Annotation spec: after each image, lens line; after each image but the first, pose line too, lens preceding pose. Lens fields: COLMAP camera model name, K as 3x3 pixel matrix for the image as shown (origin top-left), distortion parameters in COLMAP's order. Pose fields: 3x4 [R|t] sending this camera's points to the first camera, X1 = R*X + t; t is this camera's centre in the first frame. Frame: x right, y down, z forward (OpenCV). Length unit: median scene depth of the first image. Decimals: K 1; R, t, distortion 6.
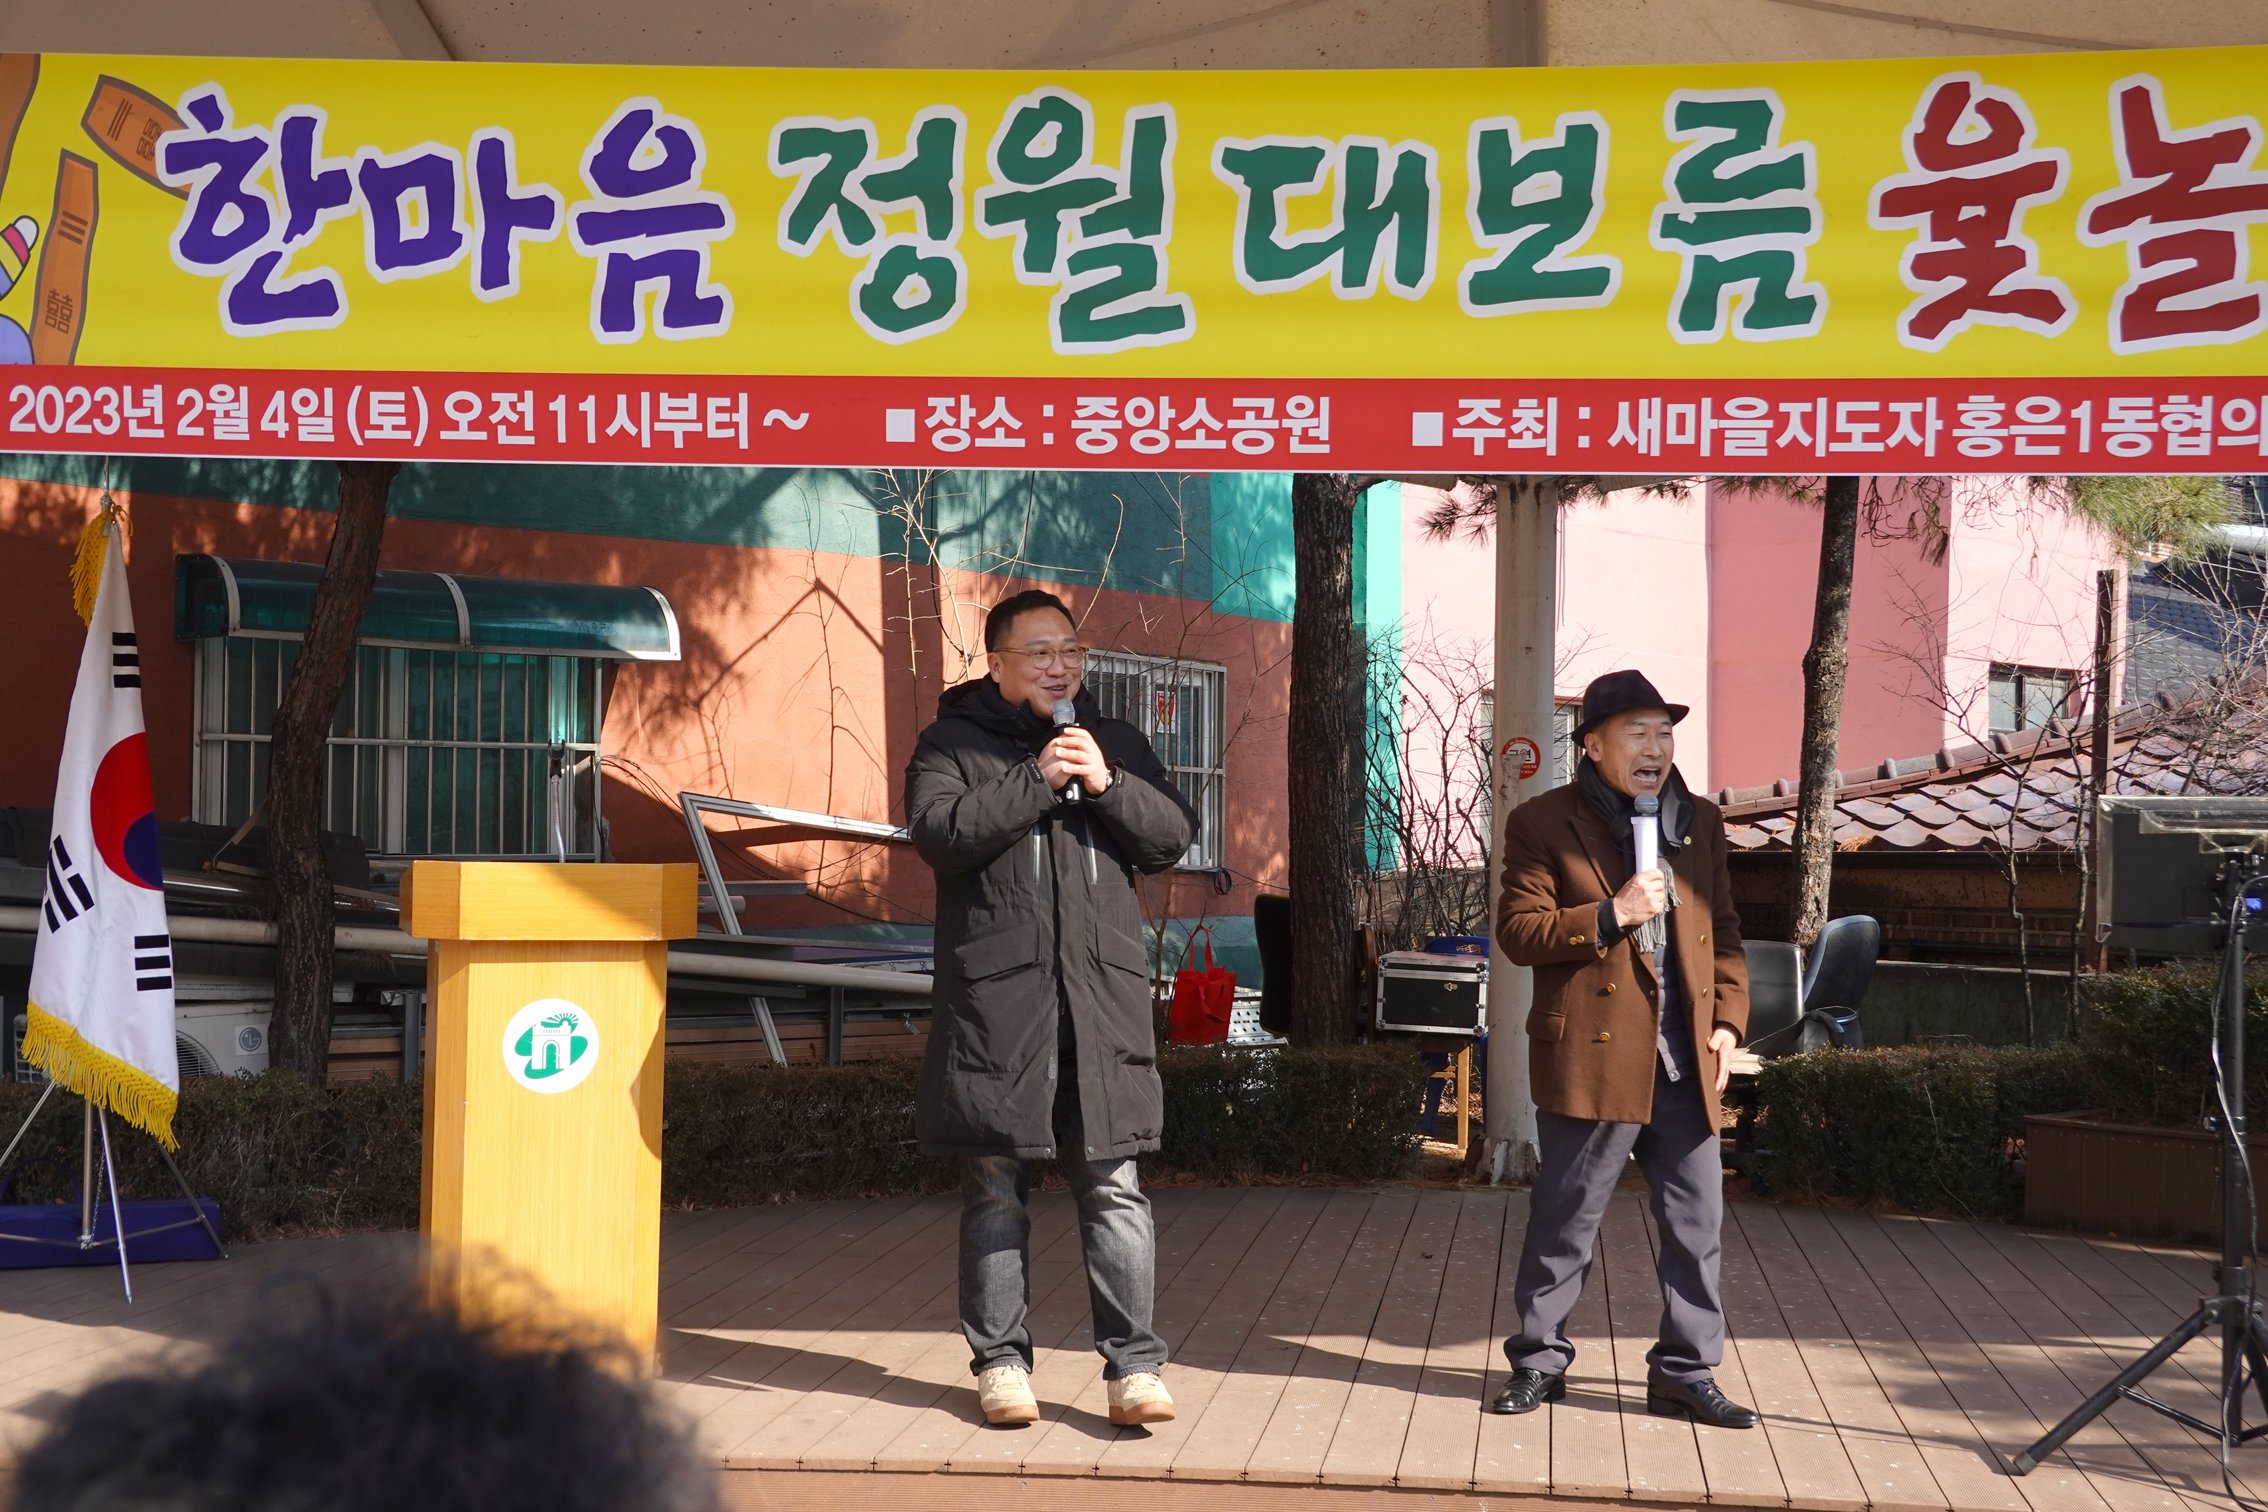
lens RADIAL K [[2954.3, 0, 1134.0], [0, 2954.3, 756.0], [0, 0, 1]] dist [0.002520, -0.002662]
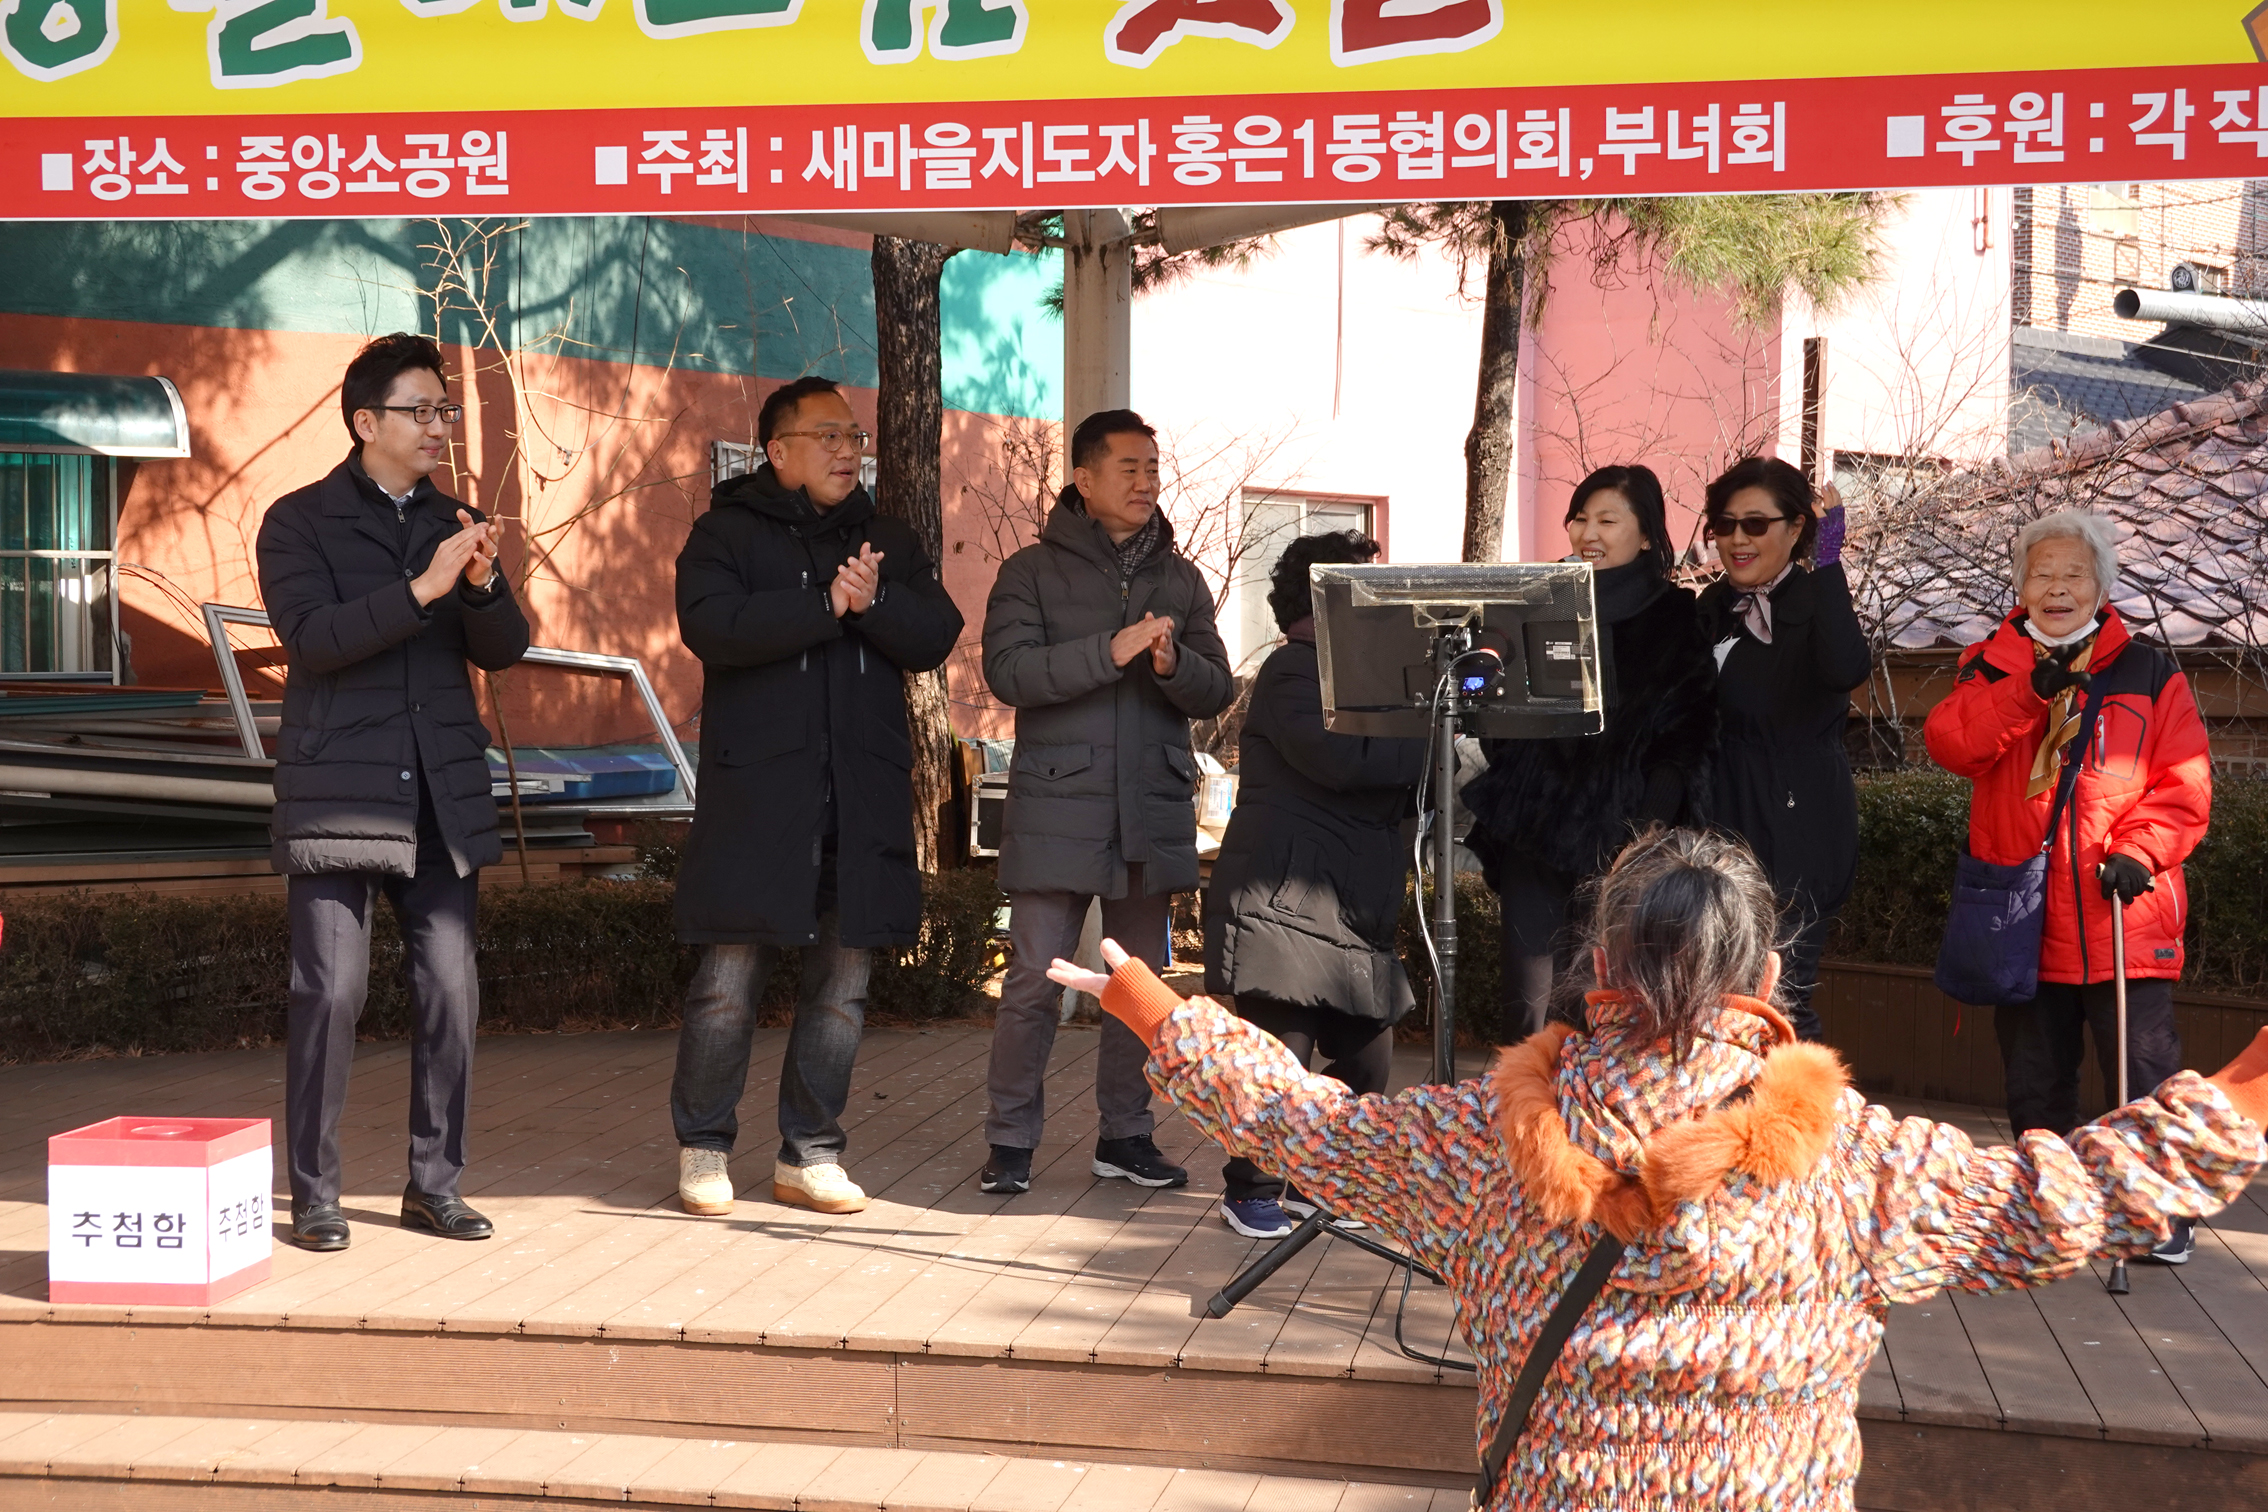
lens RADIAL K [[3277.4, 0, 1142.0], [0, 3277.4, 693.3], [0, 0, 1]] dist [0.003871, 0.034588]
pose [[0.999430, -0.011676, -0.031670, 0.288096], [0.012657, 0.999441, 0.030946, 0.021418], [0.031291, -0.031329, 0.999019, -0.000945]]
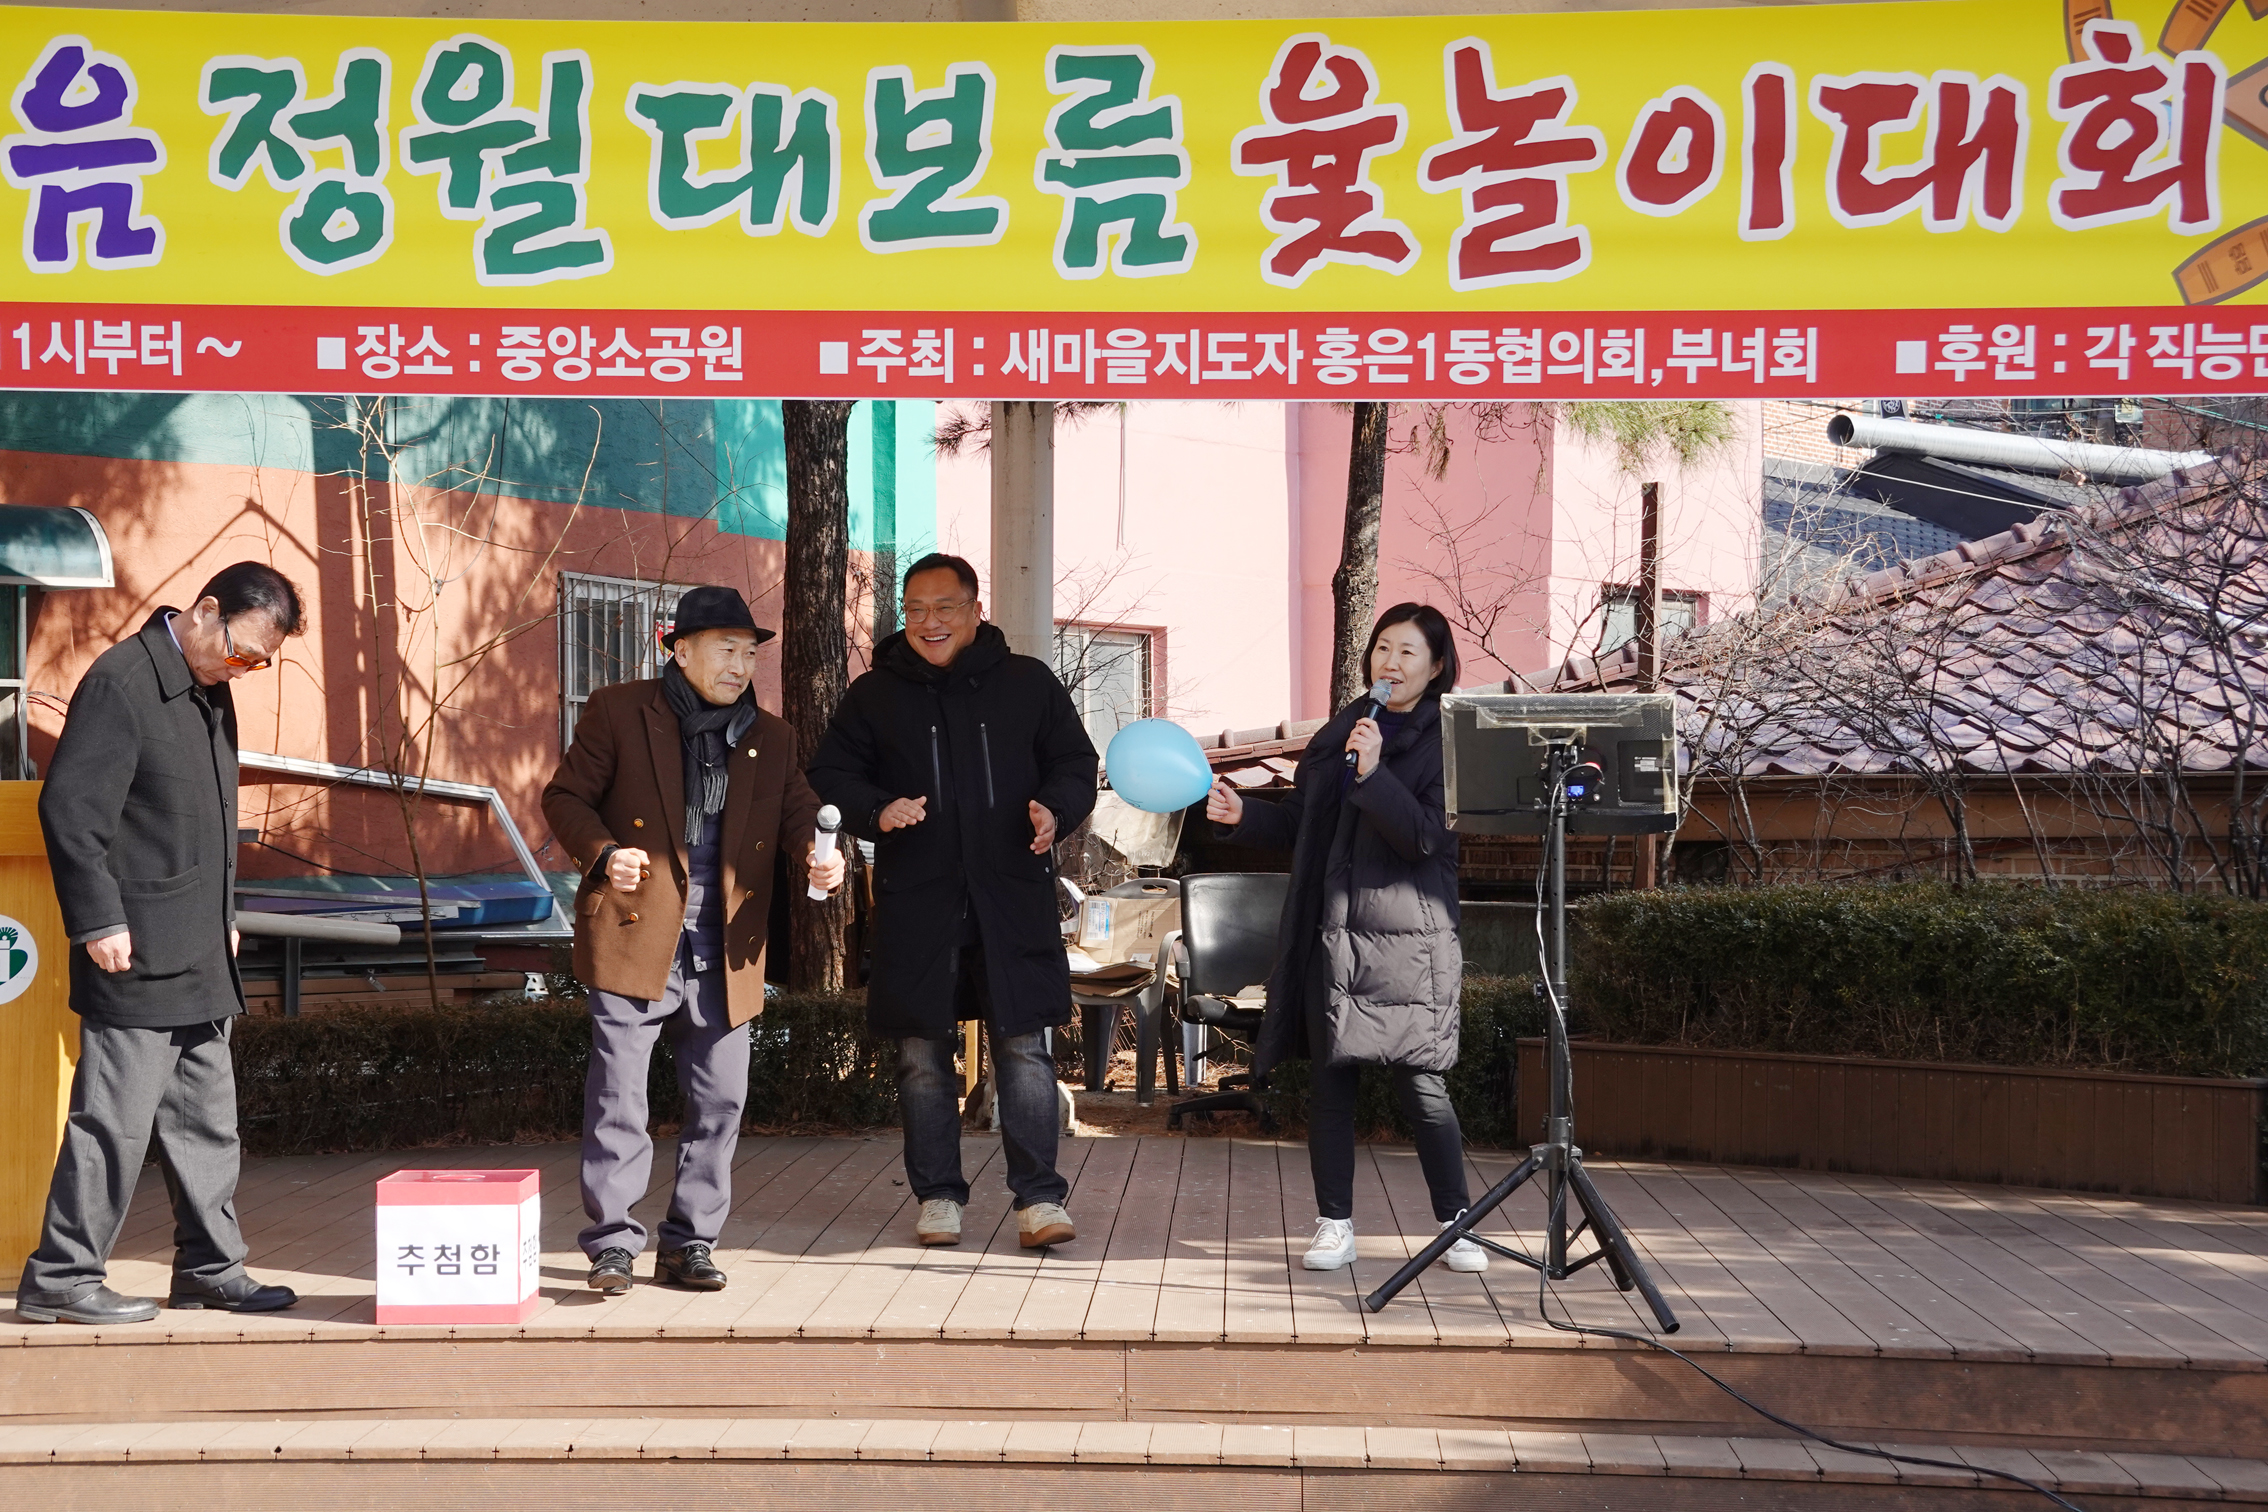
lens RADIAL K [[3851.4, 0, 1134.0], [0, 3851.4, 756.0], [0, 0, 1]] dist [0.022329, 0.051609]
pose [[0.994126, -0.011968, 0.107565, 0.055166], [0.011005, 0.999894, 0.009539, 0.020699], [-0.107668, -0.008300, 0.994152, -0.390570]]
